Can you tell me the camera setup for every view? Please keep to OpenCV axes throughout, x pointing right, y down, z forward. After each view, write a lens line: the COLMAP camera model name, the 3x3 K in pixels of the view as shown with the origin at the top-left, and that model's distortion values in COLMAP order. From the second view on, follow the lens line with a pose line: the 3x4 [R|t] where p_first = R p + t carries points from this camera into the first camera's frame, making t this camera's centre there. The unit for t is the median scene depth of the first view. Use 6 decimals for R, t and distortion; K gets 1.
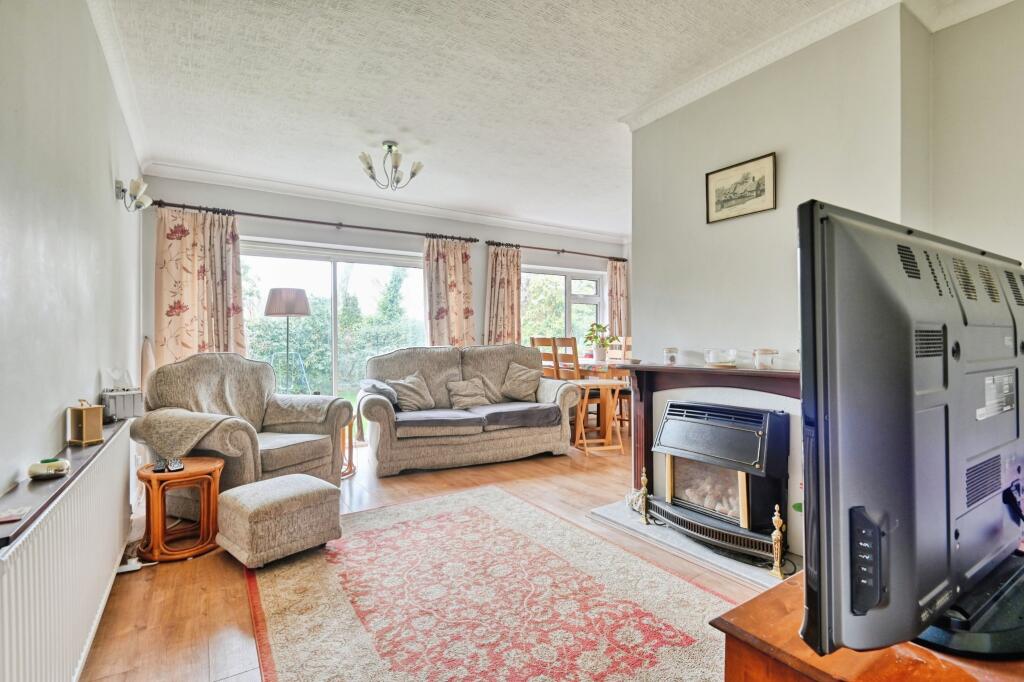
lens RADIAL K [[474.8, 0, 510.8], [0, 474.8, 341.8], [0, 0, 1]] dist [-0.005839, -0.002662]
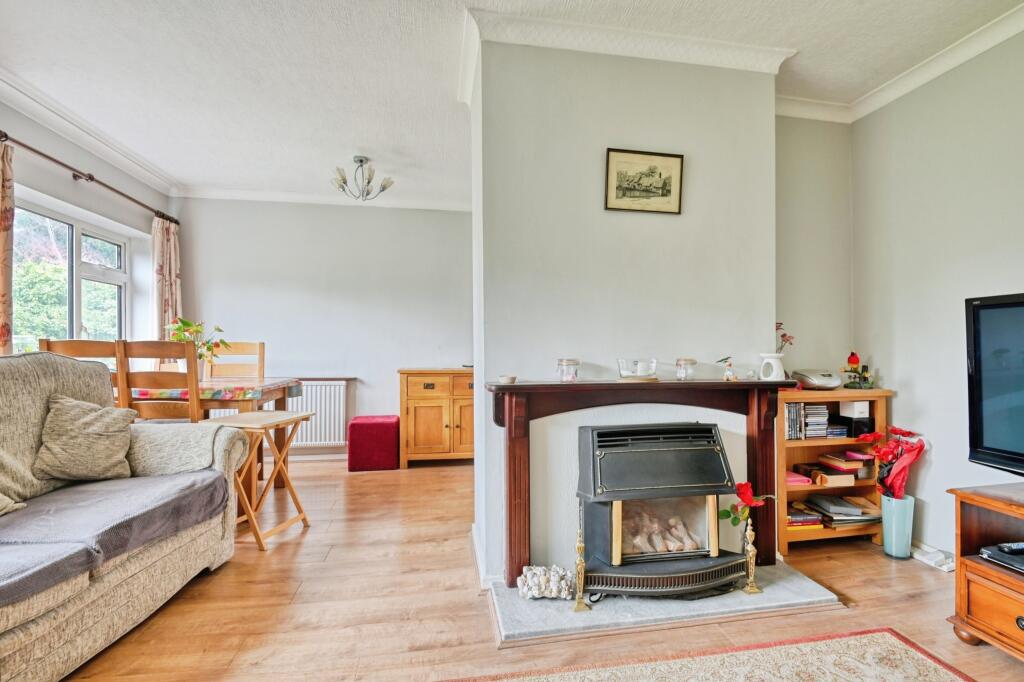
lens RADIAL K [[474.8, 0, 515.8], [0, 474.8, 349.2], [0, 0, 1]] dist [-0.005839, -0.002662]
pose [[0.392967, 0.012666, 0.919465, -0.409767], [-0.005911, 0.999919, -0.011248, 0.006997], [-0.919533, -0.001015, 0.393010, 0.823808]]
